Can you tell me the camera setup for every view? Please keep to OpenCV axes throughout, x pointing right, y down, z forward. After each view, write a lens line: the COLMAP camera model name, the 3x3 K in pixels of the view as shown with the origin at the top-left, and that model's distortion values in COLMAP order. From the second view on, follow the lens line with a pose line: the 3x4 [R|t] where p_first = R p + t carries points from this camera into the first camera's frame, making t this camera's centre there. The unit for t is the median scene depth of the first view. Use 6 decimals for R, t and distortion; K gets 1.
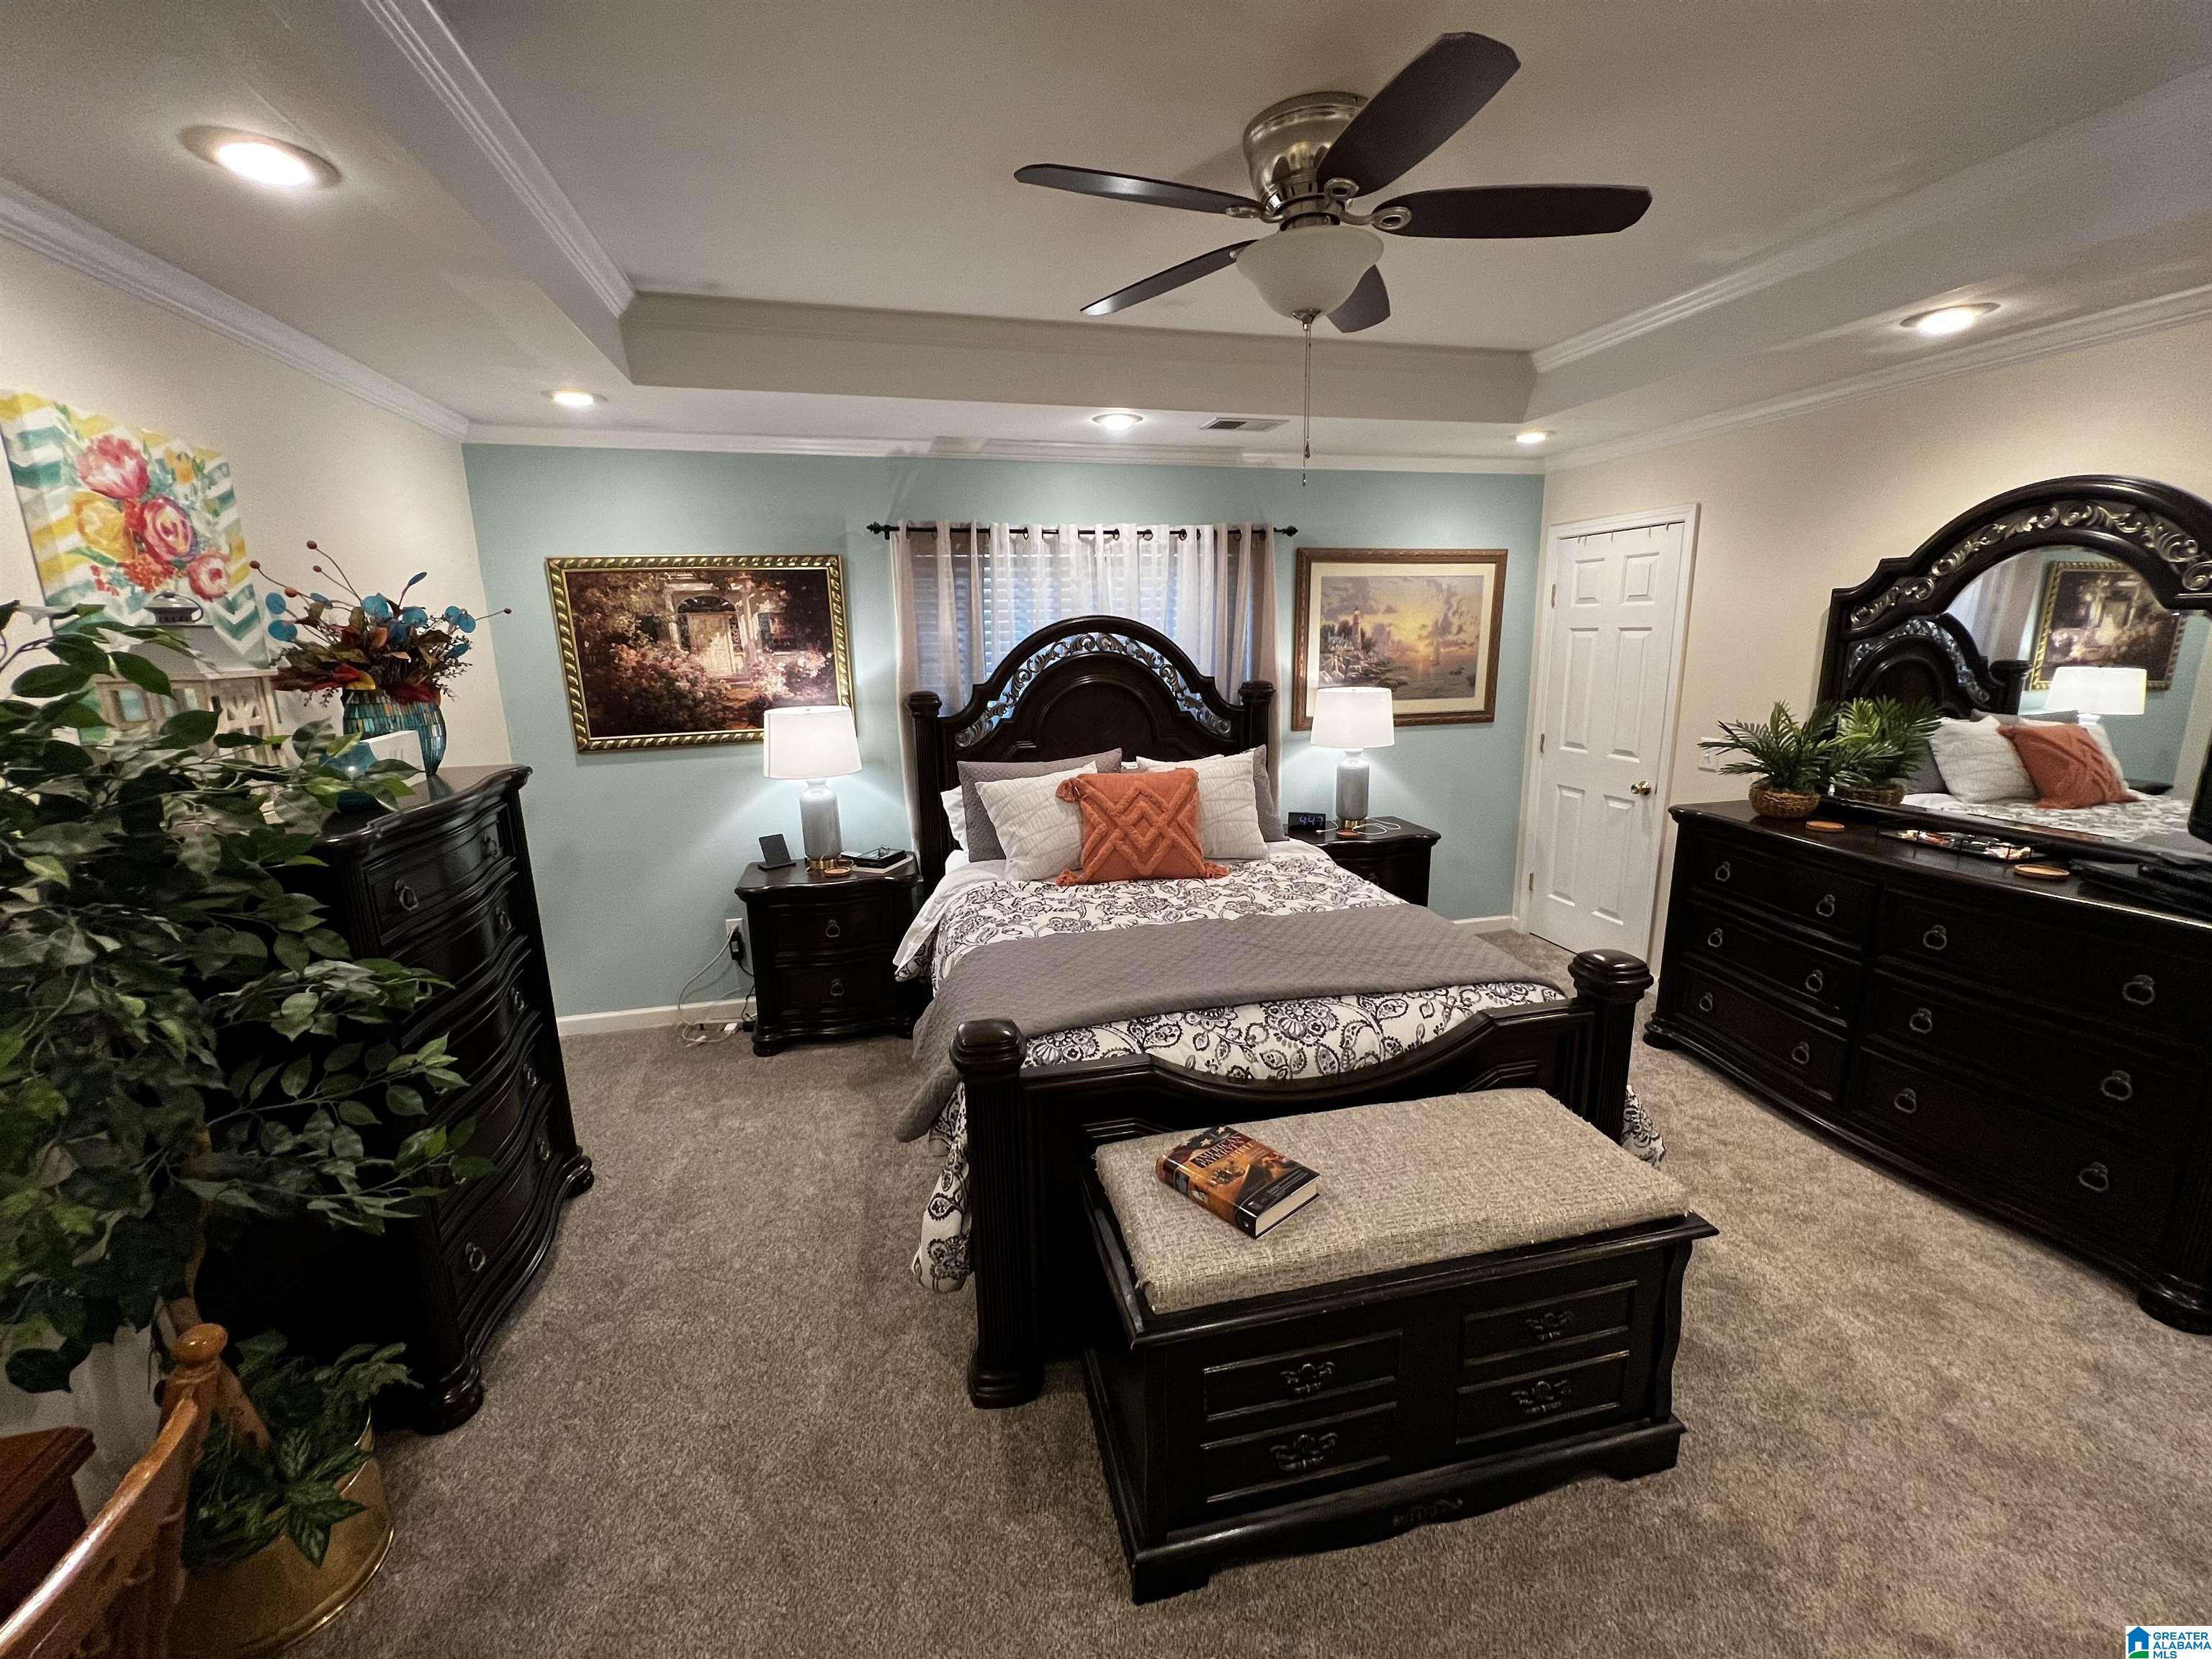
lens RADIAL K [[888.4, 0, 1108.5], [0, 888.4, 821.2], [0, 0, 1]] dist [-0.002791, -0.001161]
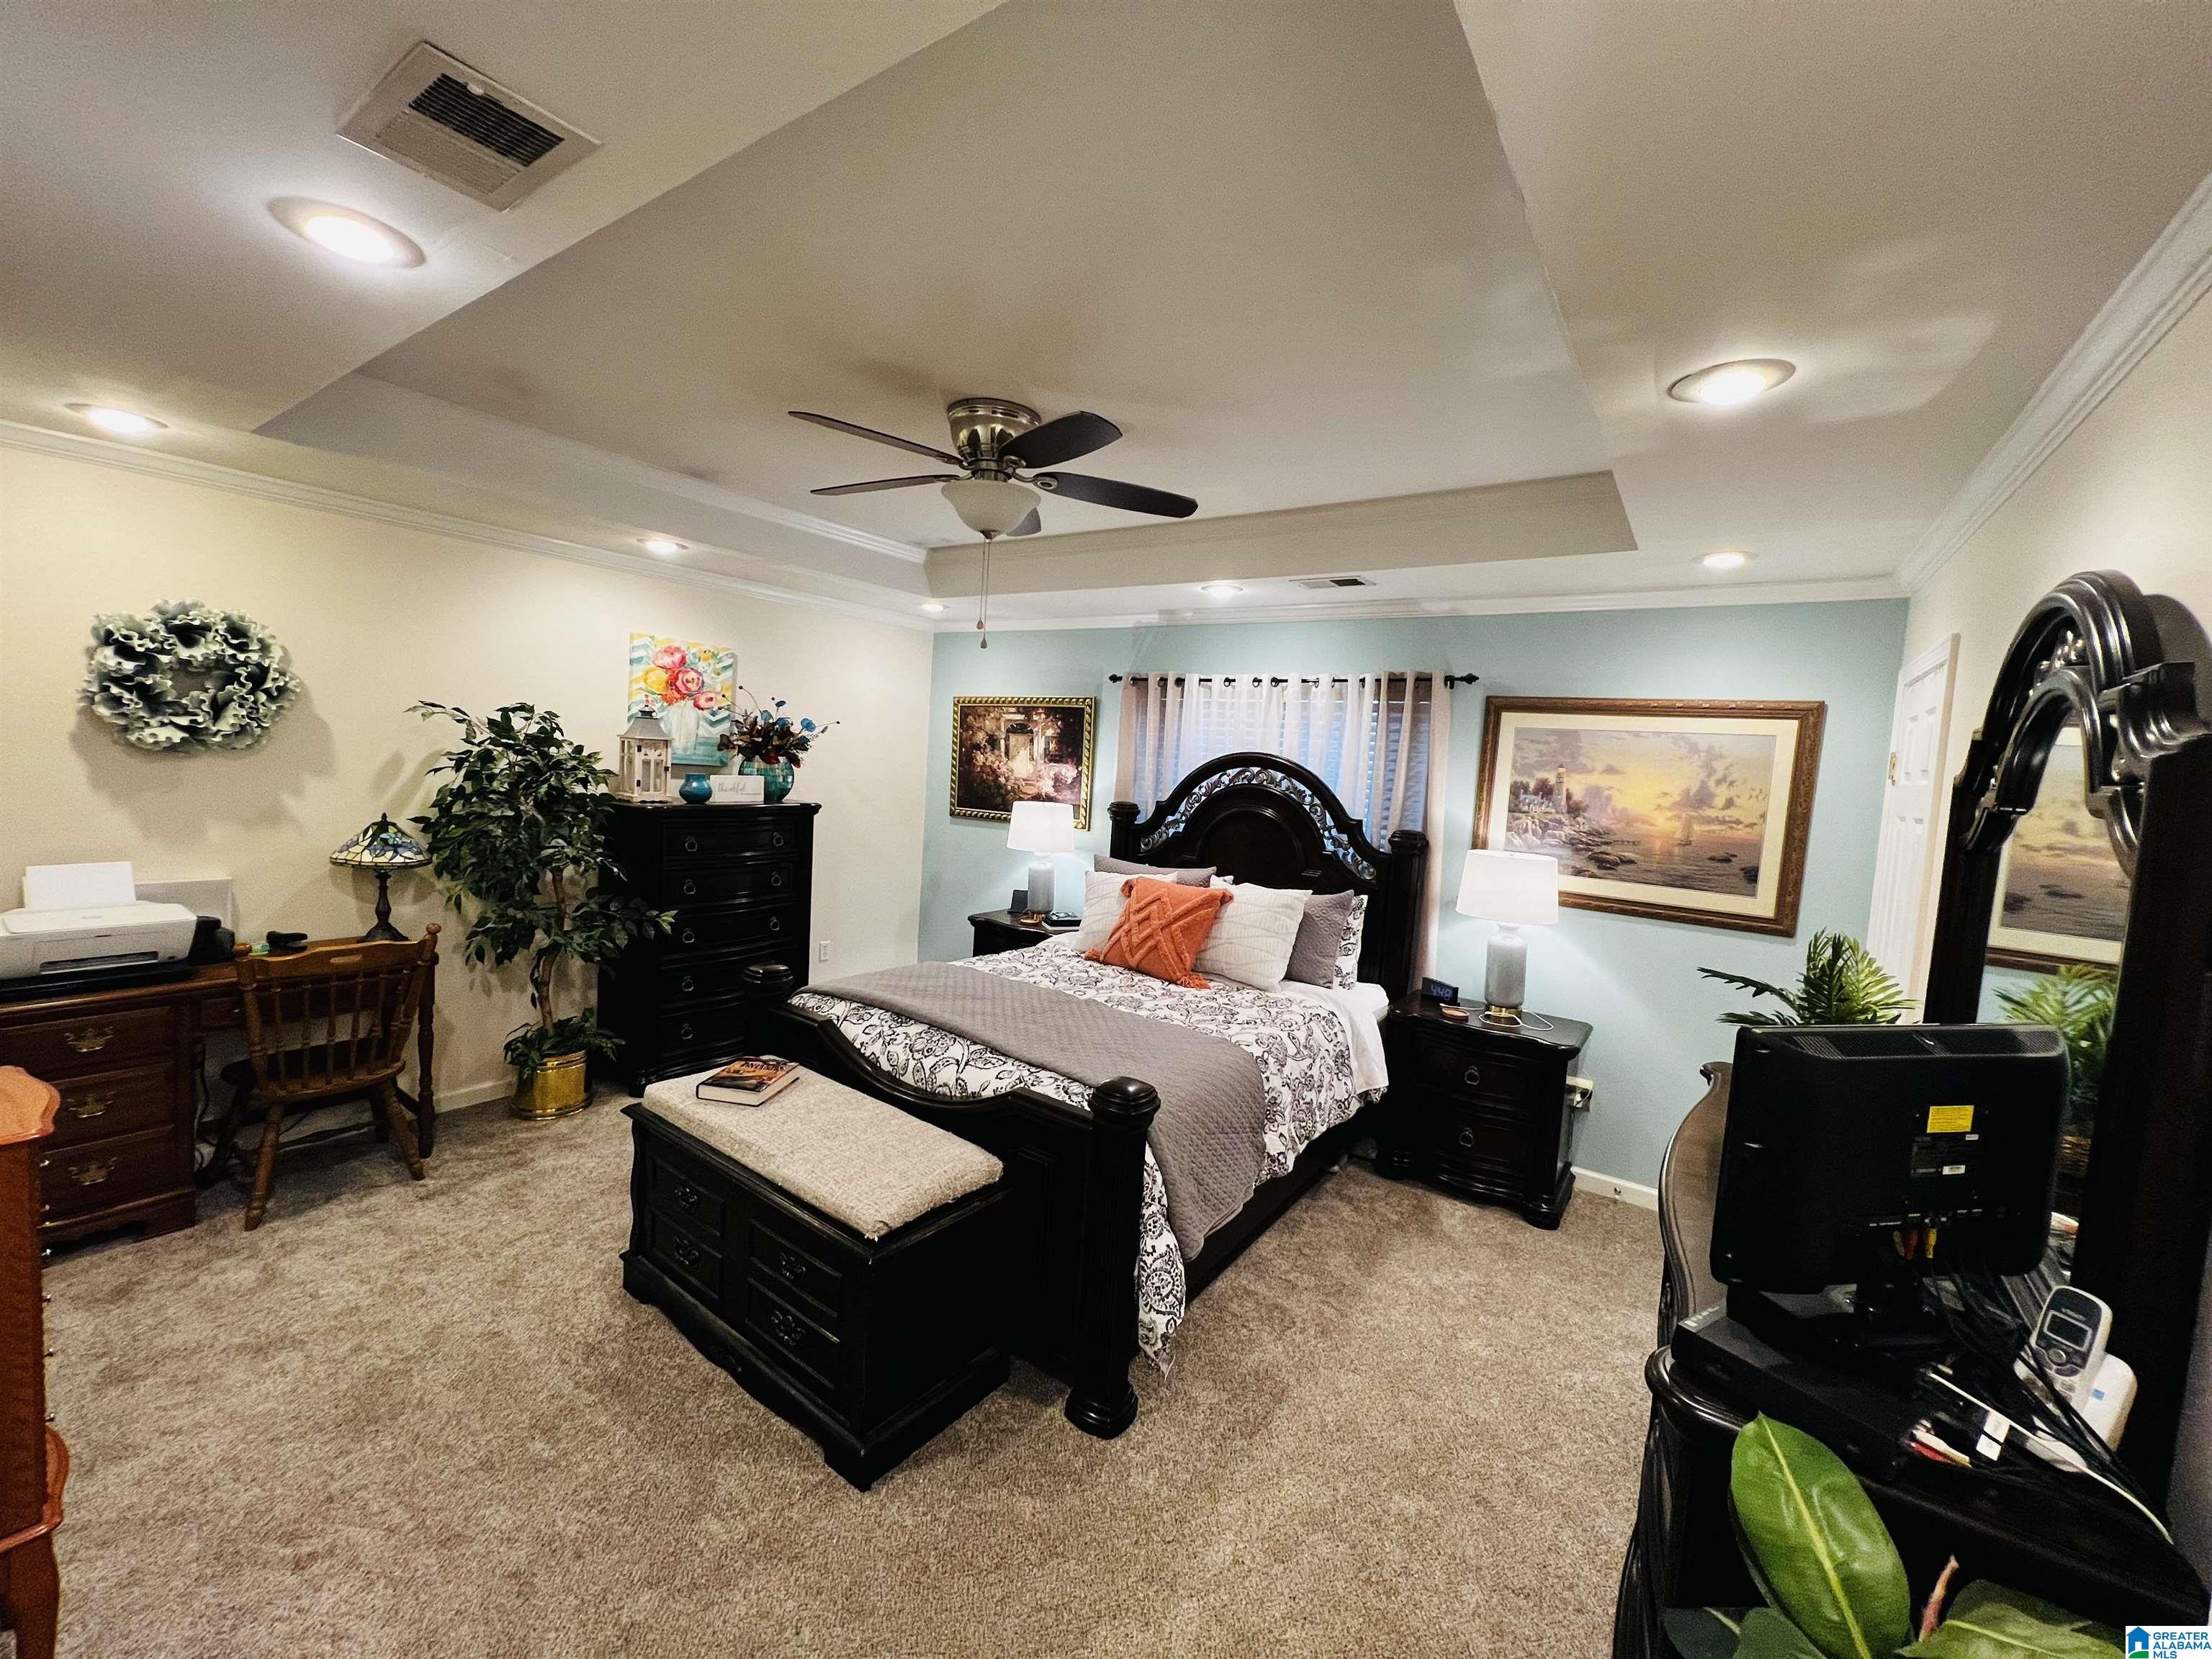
lens RADIAL K [[888.4, 0, 1106.1], [0, 888.4, 825.5], [0, 0, 1]] dist [-0.002791, -0.001161]
pose [[0.646082, 0.118665, -0.753987, 0.750803], [-0.233377, 0.971244, -0.047120, -0.047395], [0.726714, 0.206406, 0.655197, 0.154926]]
